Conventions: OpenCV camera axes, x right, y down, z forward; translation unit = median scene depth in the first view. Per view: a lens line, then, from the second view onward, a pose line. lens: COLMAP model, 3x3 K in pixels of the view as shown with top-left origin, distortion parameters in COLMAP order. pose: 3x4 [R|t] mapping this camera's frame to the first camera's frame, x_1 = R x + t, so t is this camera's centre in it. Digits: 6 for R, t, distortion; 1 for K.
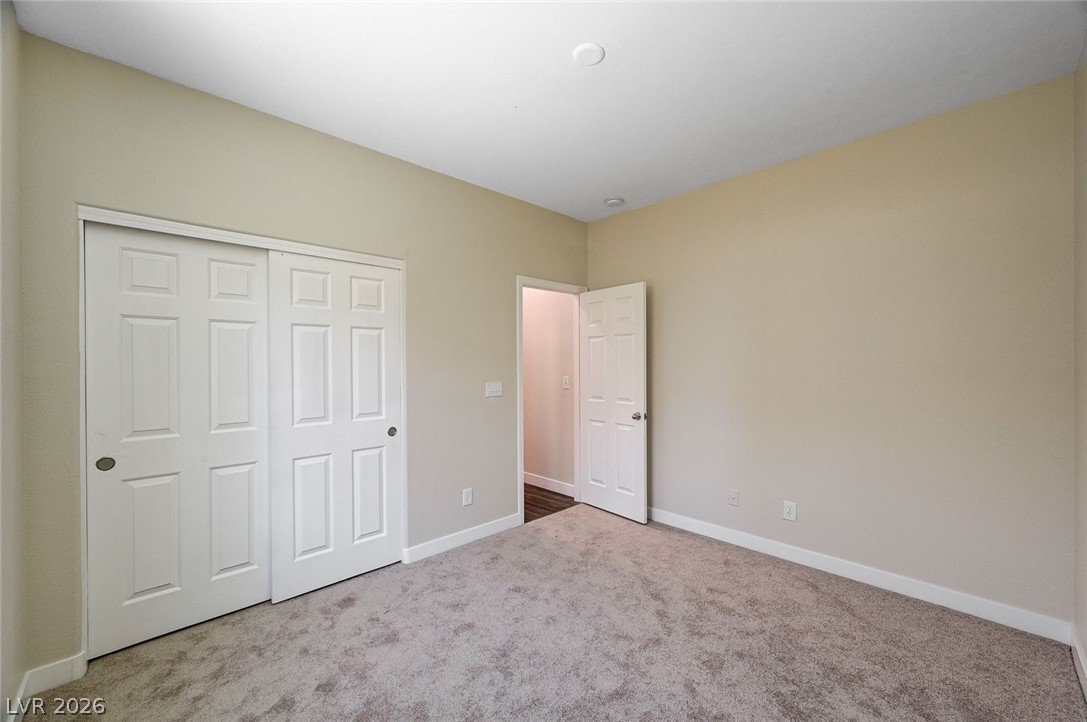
lens RADIAL K [[440.5, 0, 543.5], [0, 440.5, 361.0], [0, 0, 1]] dist [0.011082, -0.000352]
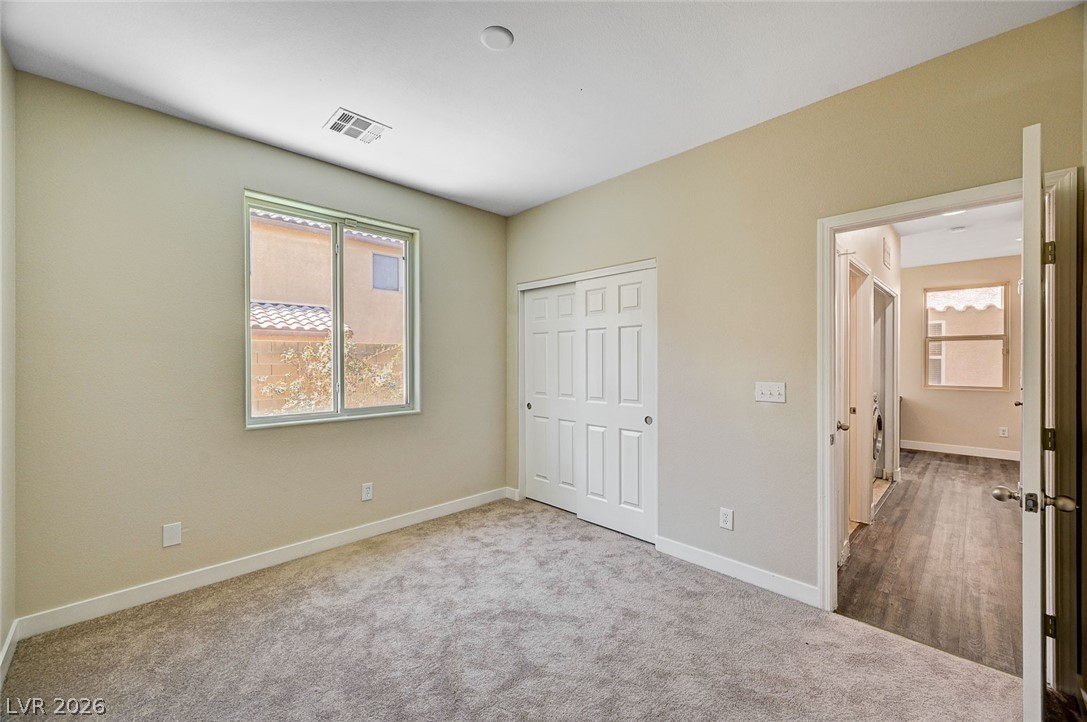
lens RADIAL K [[440.5, 0, 543.5], [0, 440.5, 361.0], [0, 0, 1]] dist [0.011082, -0.000352]
pose [[0.000562, 0.009424, -0.999955, 0.837305], [0.008960, 0.999915, 0.009429, 0.002622], [0.999960, -0.008965, 0.000478, 0.849209]]
